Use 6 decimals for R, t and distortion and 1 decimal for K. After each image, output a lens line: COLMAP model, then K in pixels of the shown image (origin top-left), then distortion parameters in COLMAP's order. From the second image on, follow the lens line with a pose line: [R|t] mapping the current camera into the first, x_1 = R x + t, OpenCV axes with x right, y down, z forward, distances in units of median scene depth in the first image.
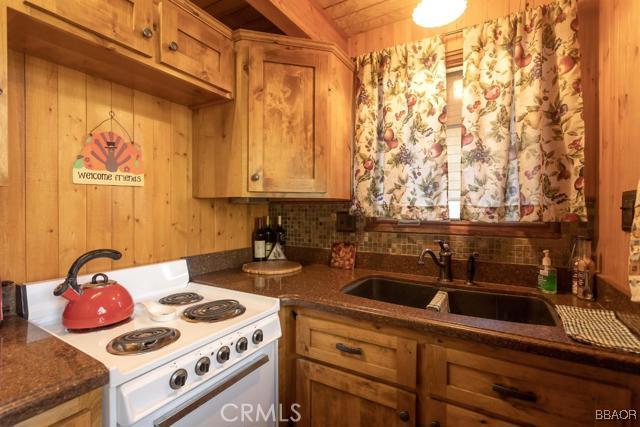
lens RADIAL K [[303.7, 0, 316.6], [0, 303.7, 211.6], [0, 0, 1]] dist [-0.000429, 0.000150]
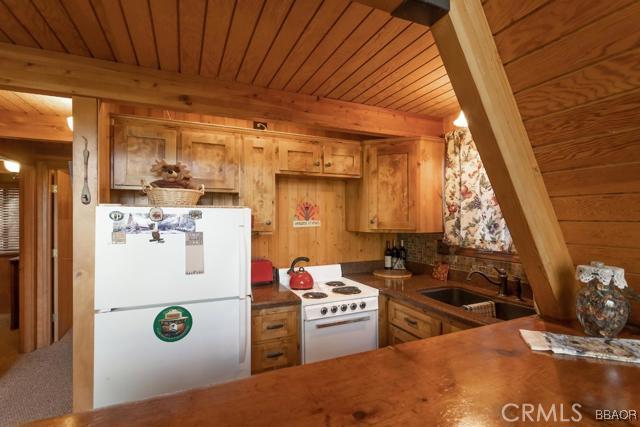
lens RADIAL K [[303.7, 0, 316.6], [0, 303.7, 211.6], [0, 0, 1]] dist [-0.000429, 0.000150]
pose [[0.818361, -0.016185, -0.574477, 0.527145], [0.002881, 0.999706, -0.024060, -0.121790], [0.574698, 0.018035, 0.818167, -0.619070]]
